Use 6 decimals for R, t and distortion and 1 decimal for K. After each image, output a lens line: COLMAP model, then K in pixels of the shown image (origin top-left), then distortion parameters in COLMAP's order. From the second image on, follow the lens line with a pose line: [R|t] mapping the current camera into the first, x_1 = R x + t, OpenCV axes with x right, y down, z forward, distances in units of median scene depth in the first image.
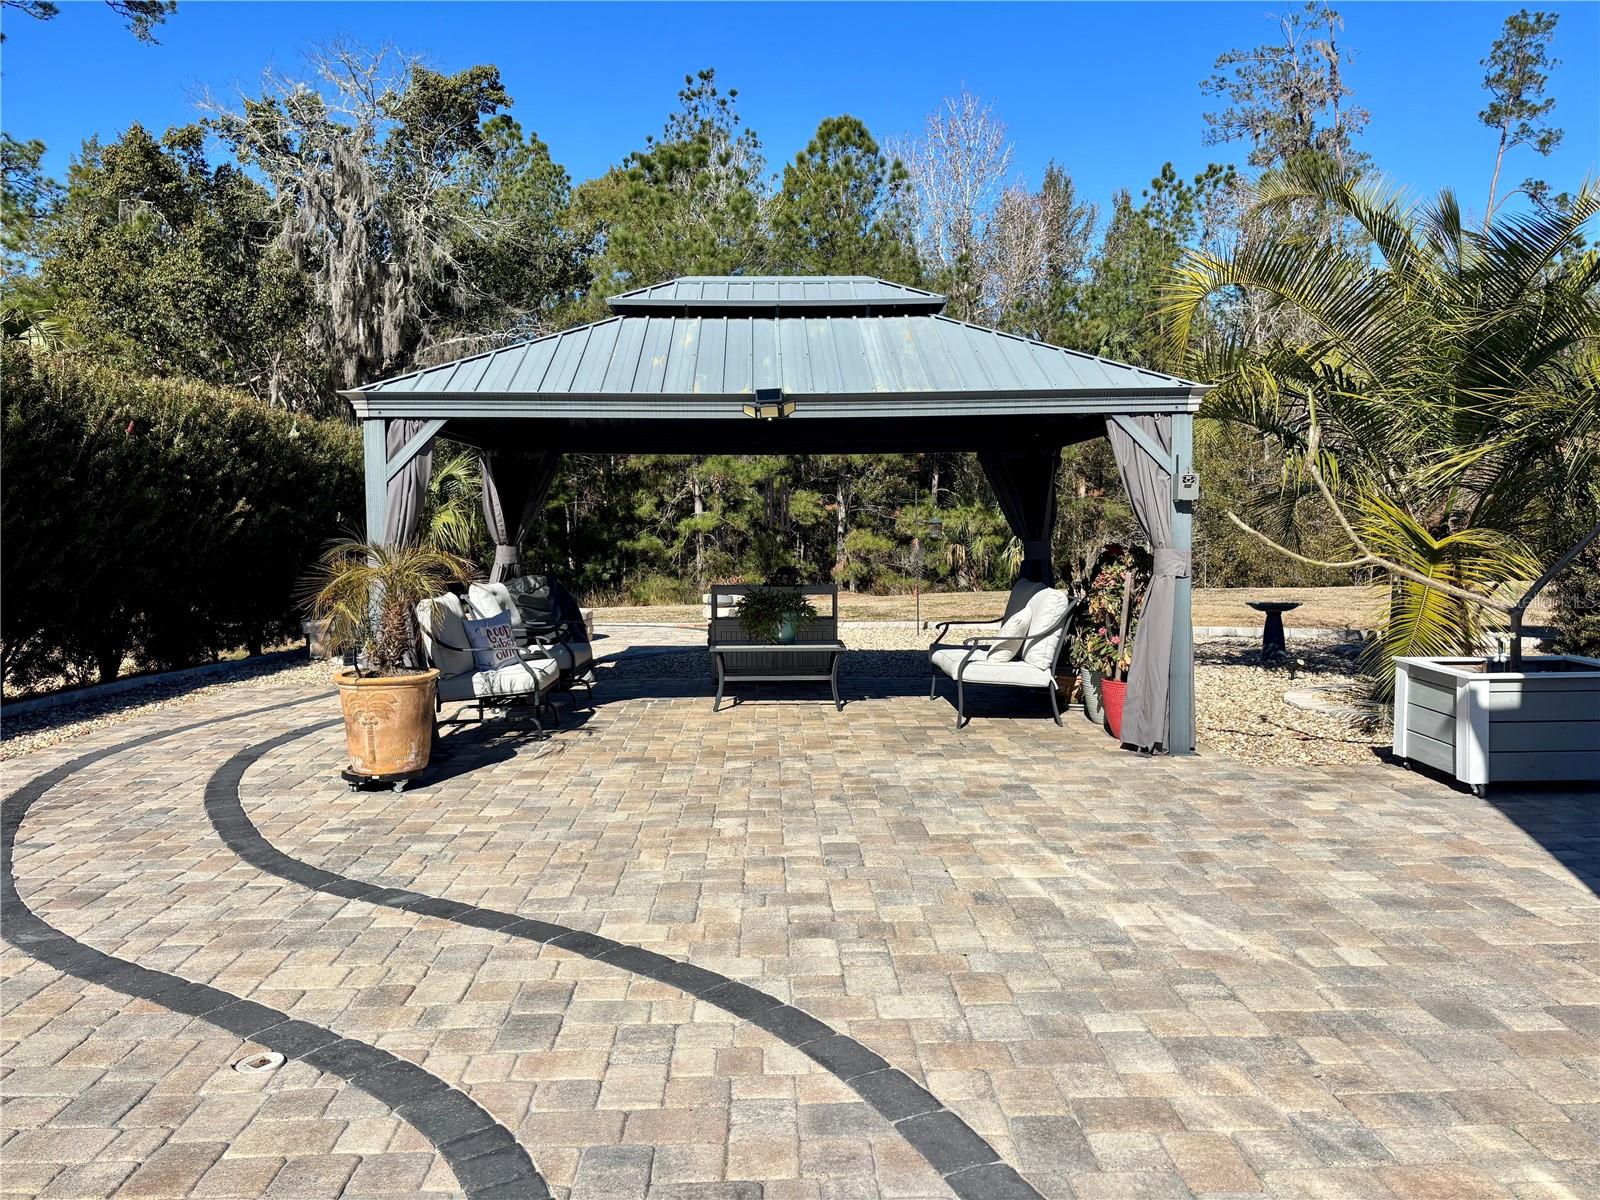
lens RADIAL K [[1196.0, 0, 797.9], [0, 1196.0, 606.3], [0, 0, 1]] dist [0.057915, -0.057351]
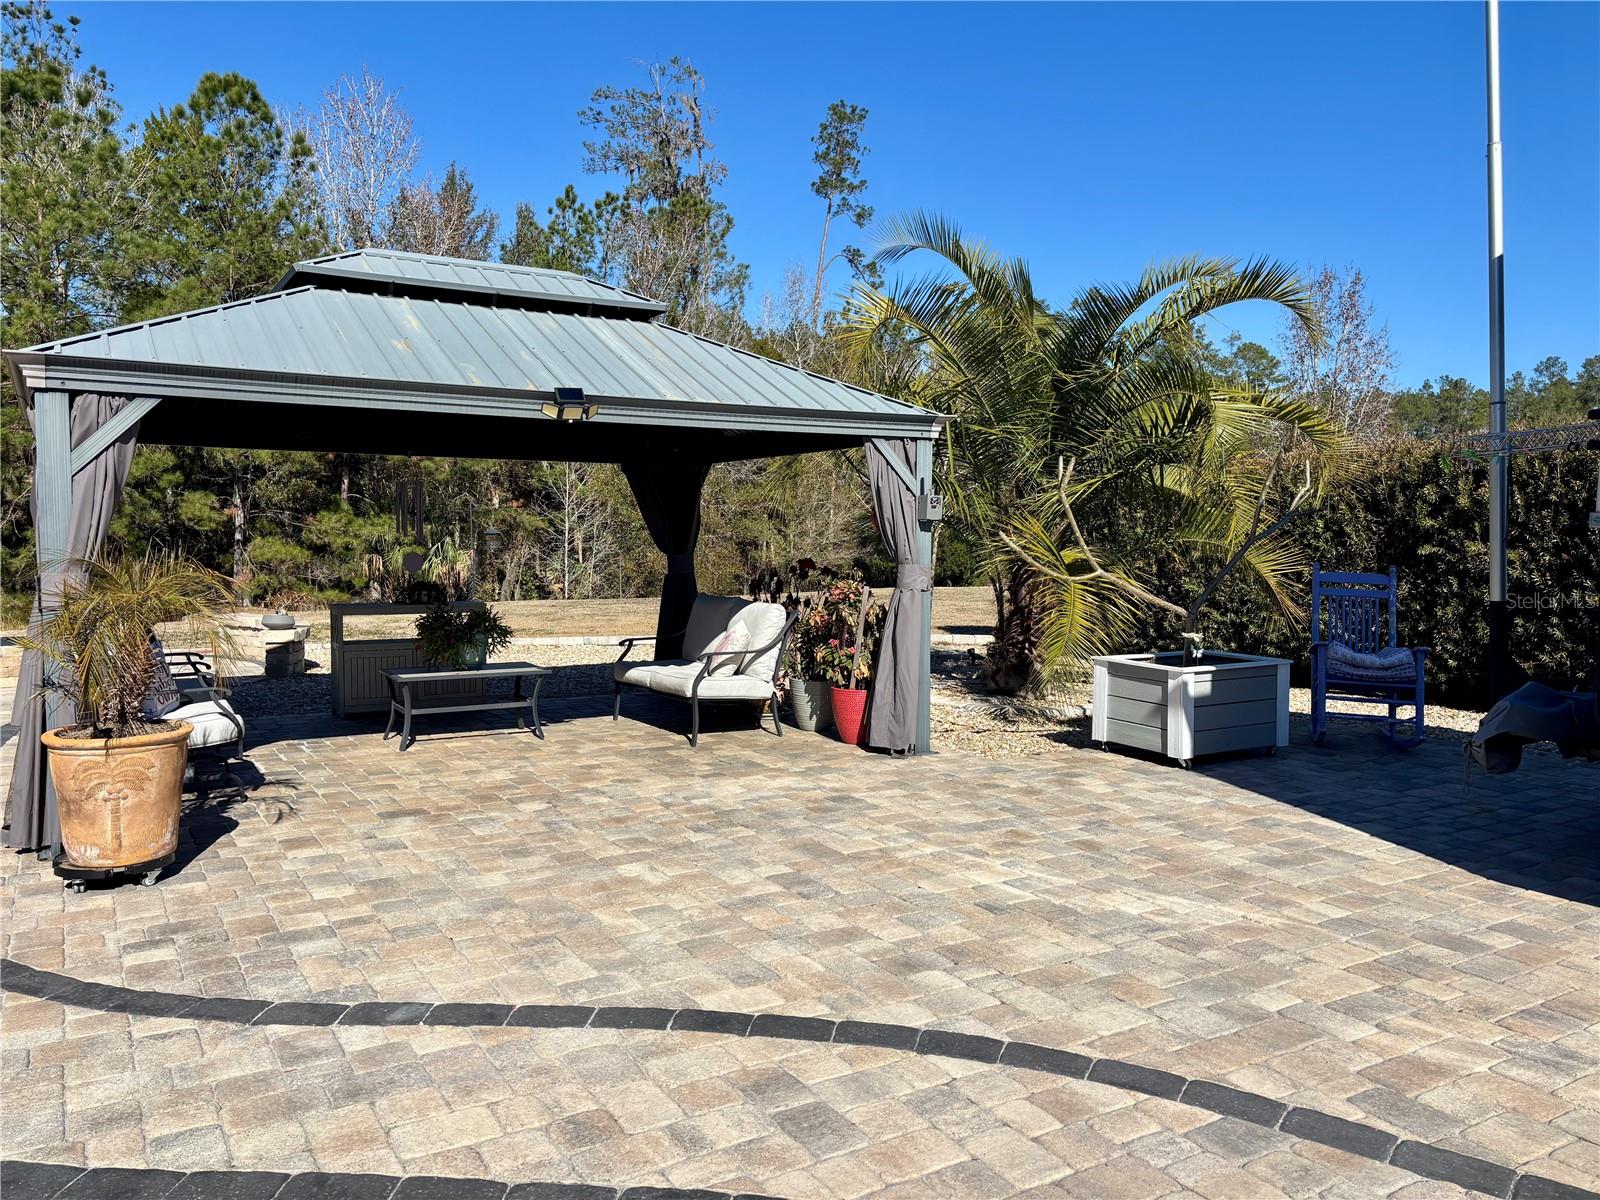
lens RADIAL K [[1196.0, 0, 786.0], [0, 1196.0, 613.2], [0, 0, 1]] dist [0.057915, -0.057351]
pose [[0.873279, -0.021044, 0.486766, -0.055332], [0.022110, 0.999749, 0.003555, -0.001815], [-0.486719, 0.007658, 0.873525, 0.021195]]
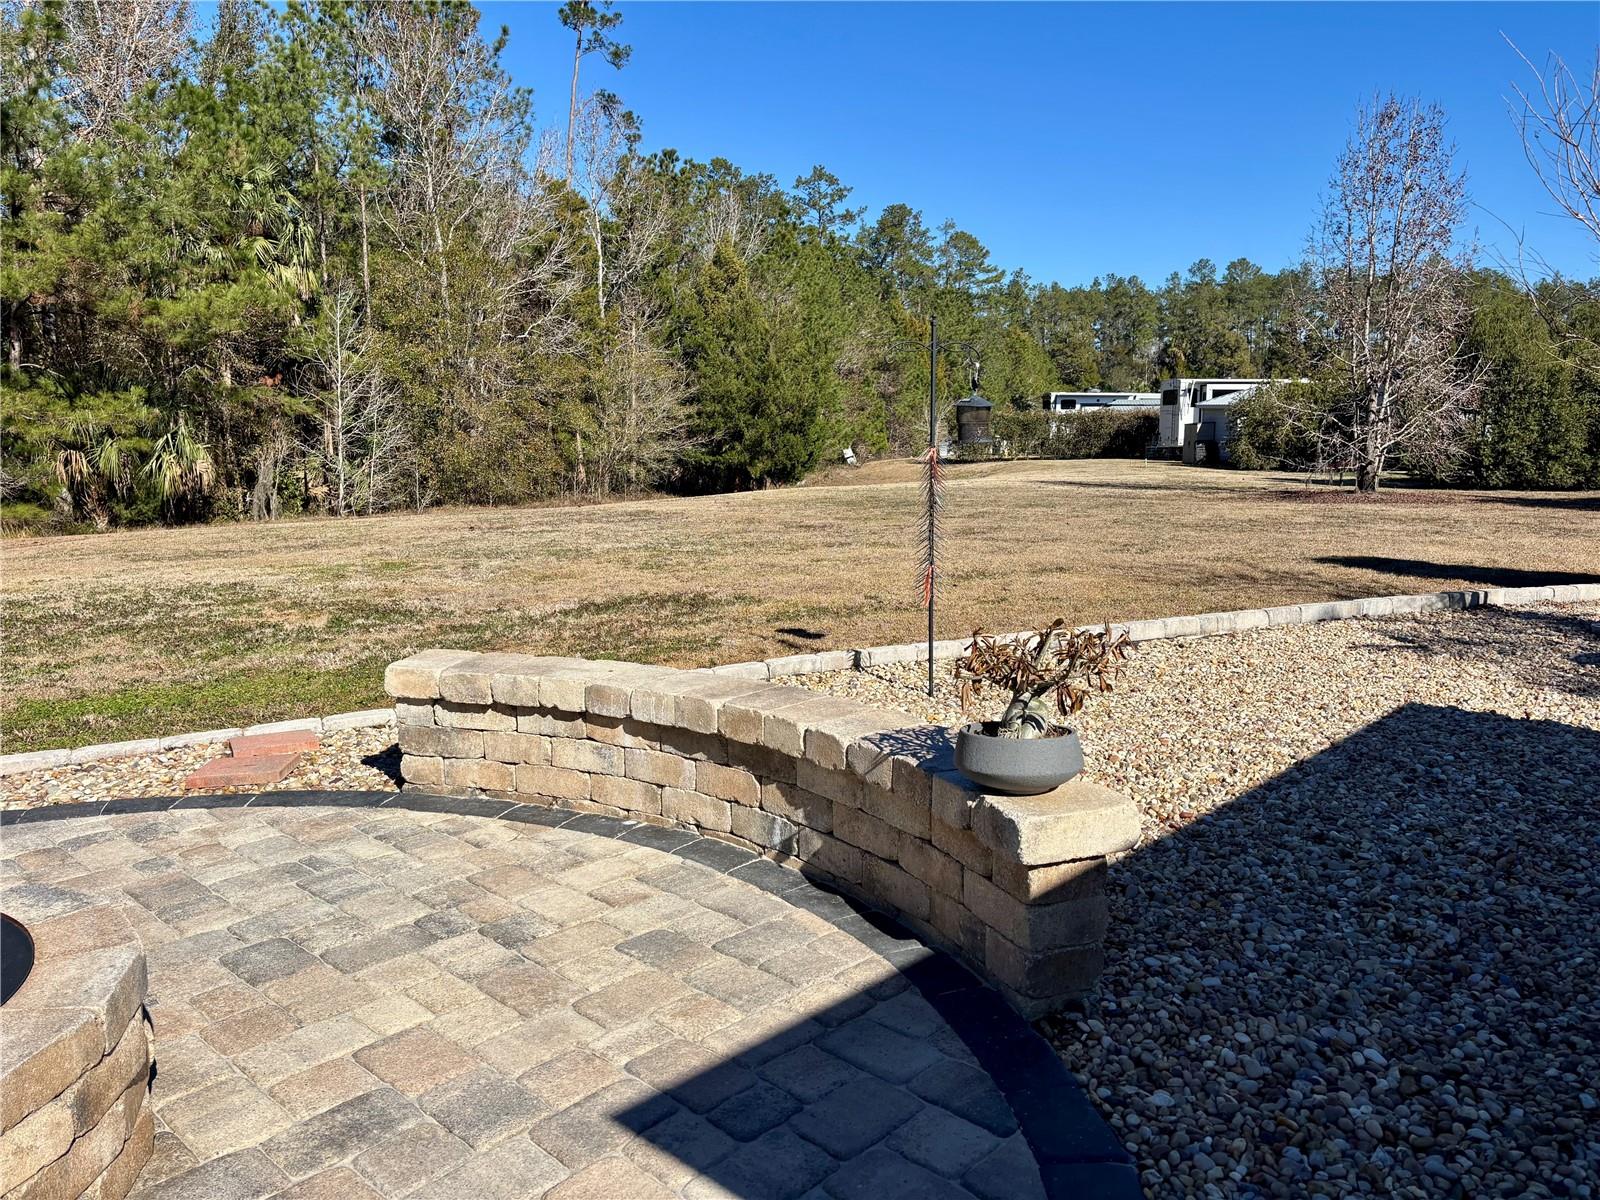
lens RADIAL K [[1196.0, 0, 799.5], [0, 1196.0, 586.5], [0, 0, 1]] dist [0.057915, -0.057351]
pose [[0.703446, -0.085985, 0.705528, -0.076397], [0.040475, 0.995891, 0.081017, -0.018003], [-0.709595, -0.028435, 0.704036, 0.297738]]
